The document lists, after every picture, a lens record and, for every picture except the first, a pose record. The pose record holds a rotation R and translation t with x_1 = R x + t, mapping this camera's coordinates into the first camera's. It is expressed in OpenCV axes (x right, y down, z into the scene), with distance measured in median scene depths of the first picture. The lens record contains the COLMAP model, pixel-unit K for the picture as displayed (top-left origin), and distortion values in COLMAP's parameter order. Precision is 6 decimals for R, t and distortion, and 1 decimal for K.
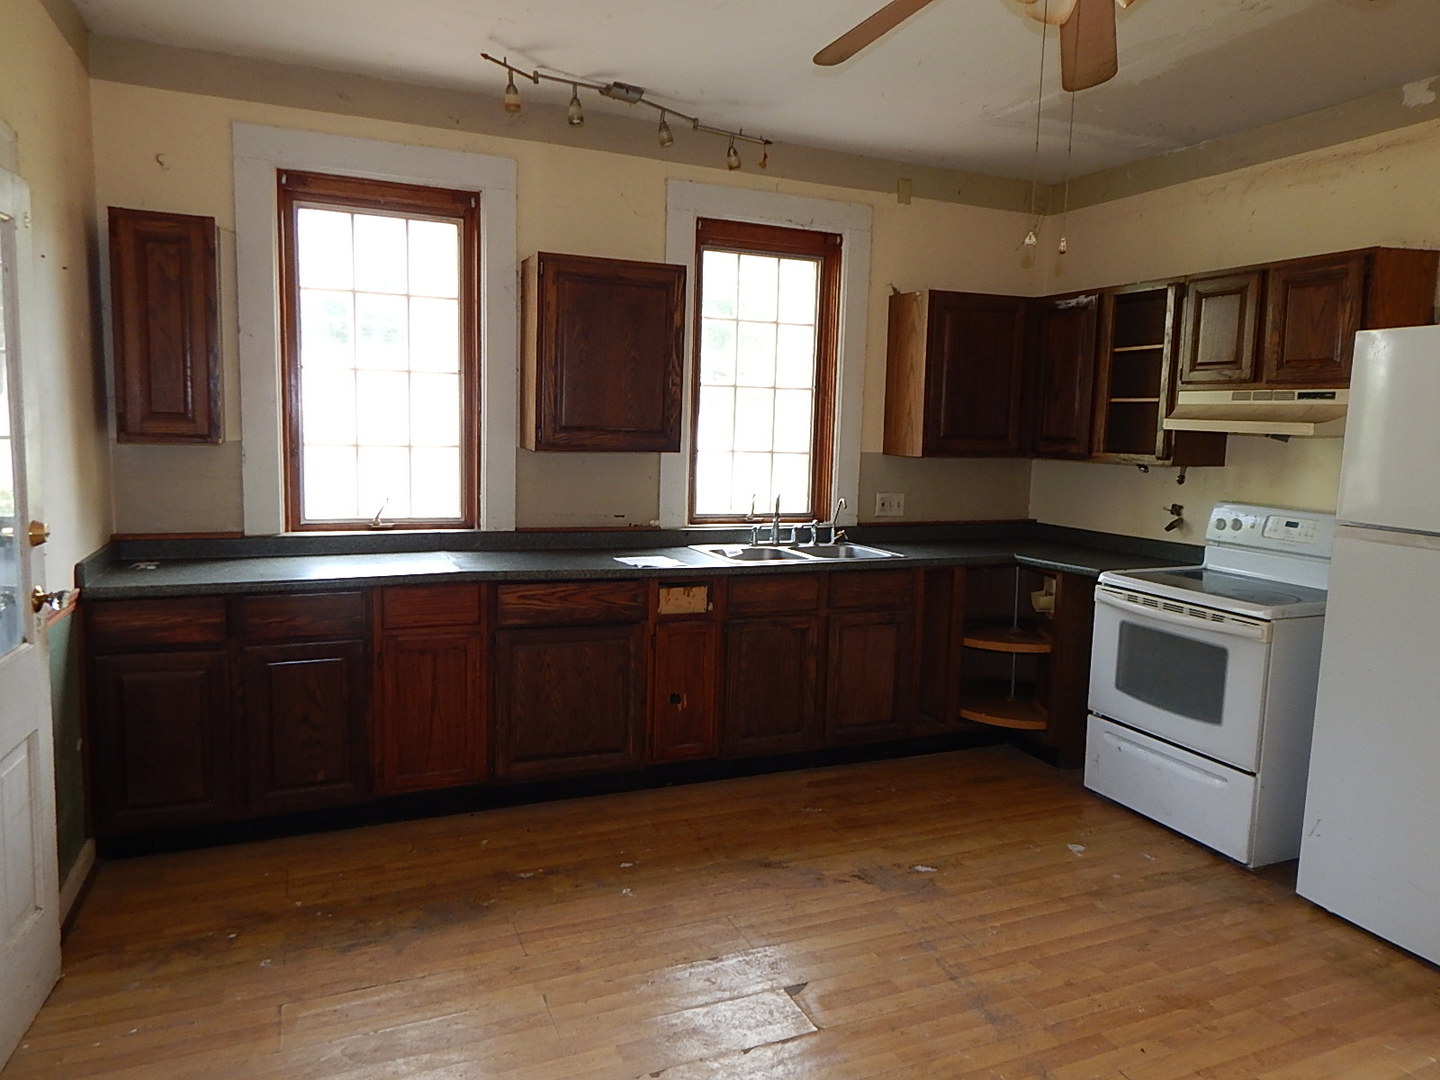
lens RADIAL K [[973.0, 0, 723.9], [0, 973.0, 534.9], [0, 0, 1]] dist [0.017865, -0.009728]
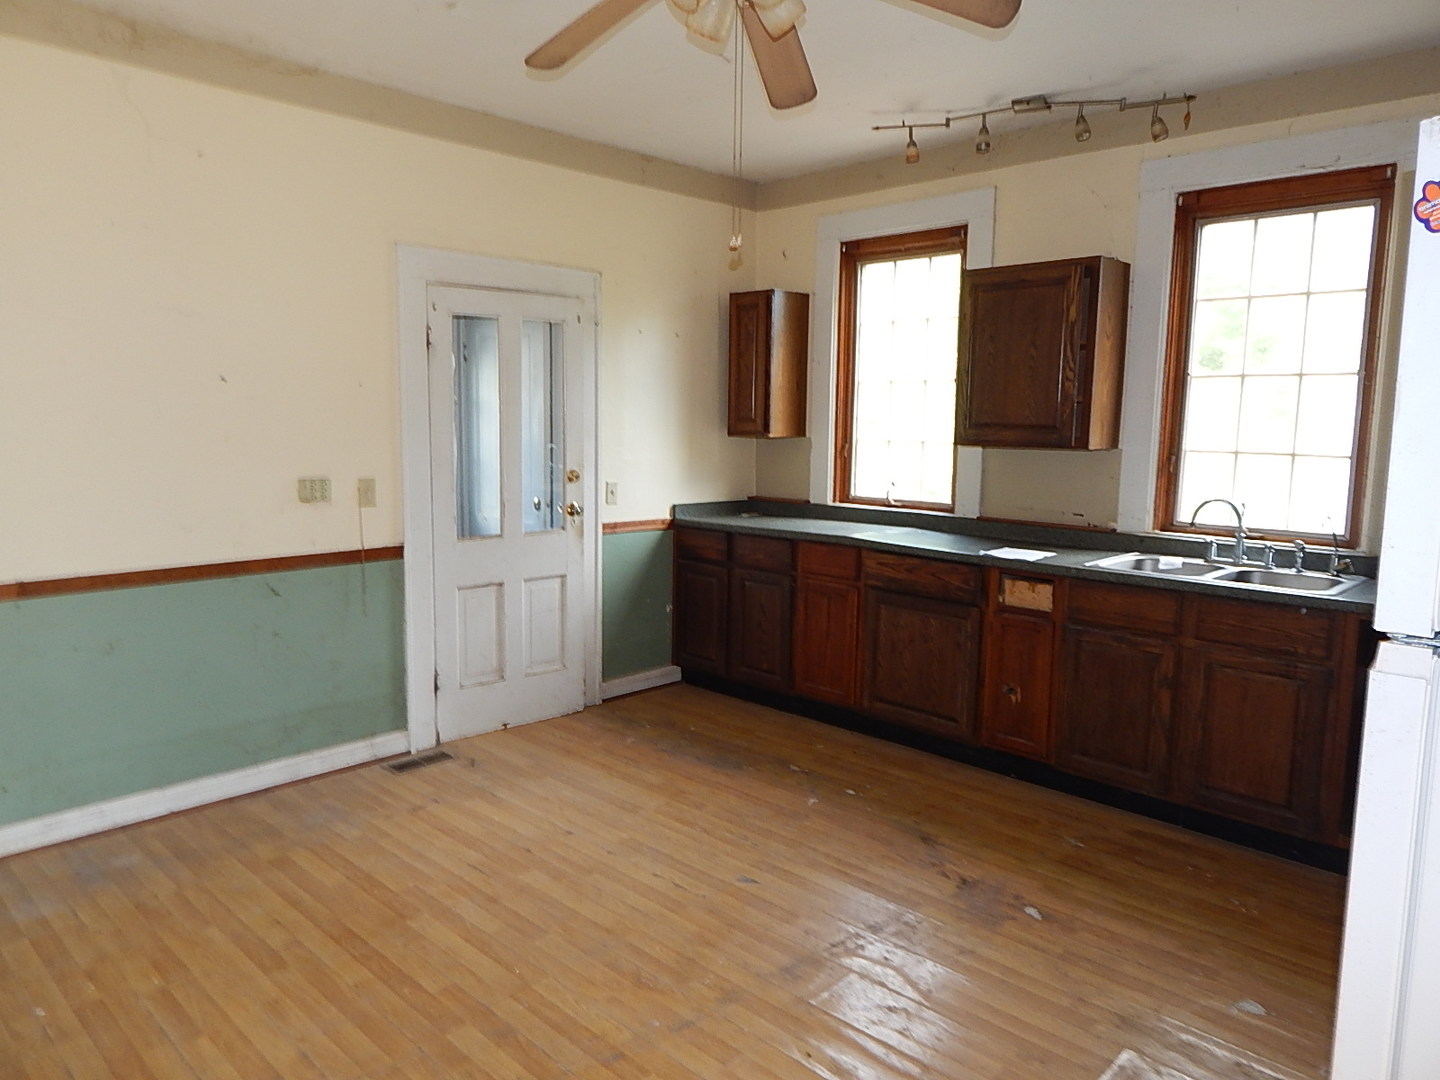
lens RADIAL K [[973.0, 0, 719.9], [0, 973.0, 536.4], [0, 0, 1]] dist [0.017865, -0.009728]
pose [[0.387202, 0.092977, -0.917295, 0.808004], [-0.110914, 0.992374, 0.053769, -0.012350], [0.915299, 0.080922, 0.394562, 0.331415]]
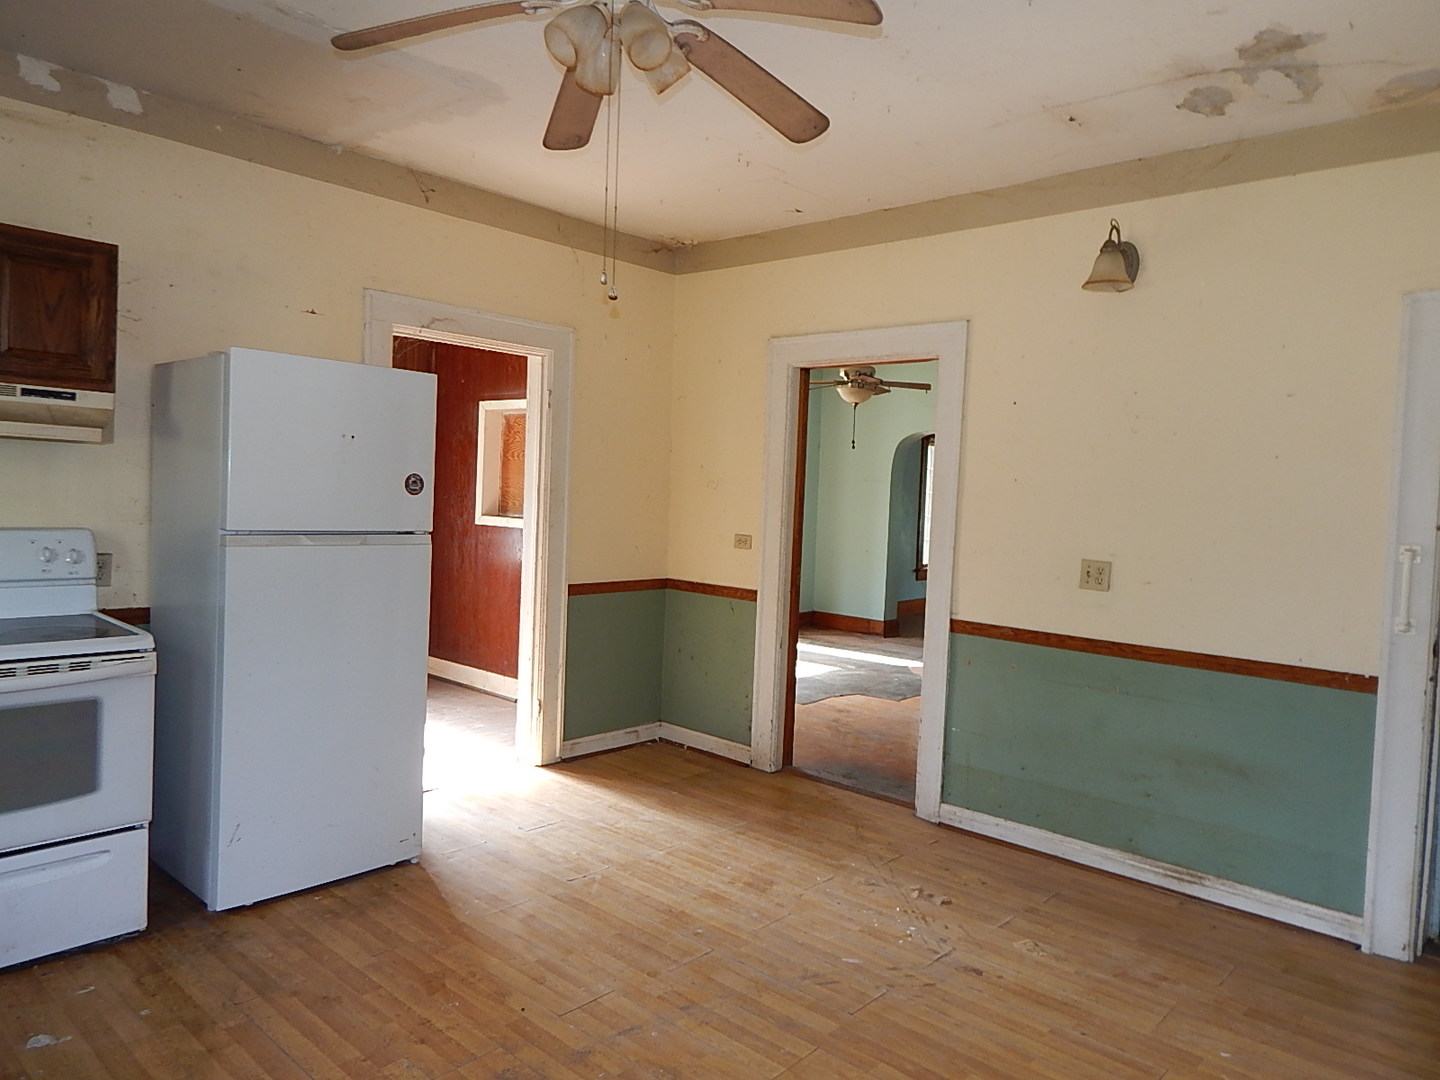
lens RADIAL K [[973.0, 0, 720.6], [0, 973.0, 537.3], [0, 0, 1]] dist [0.017865, -0.009728]
pose [[-0.418593, -0.089435, 0.903760, -0.419410], [0.055087, 0.990806, 0.123563, -0.087182], [-0.906502, 0.101508, -0.409817, 0.791836]]
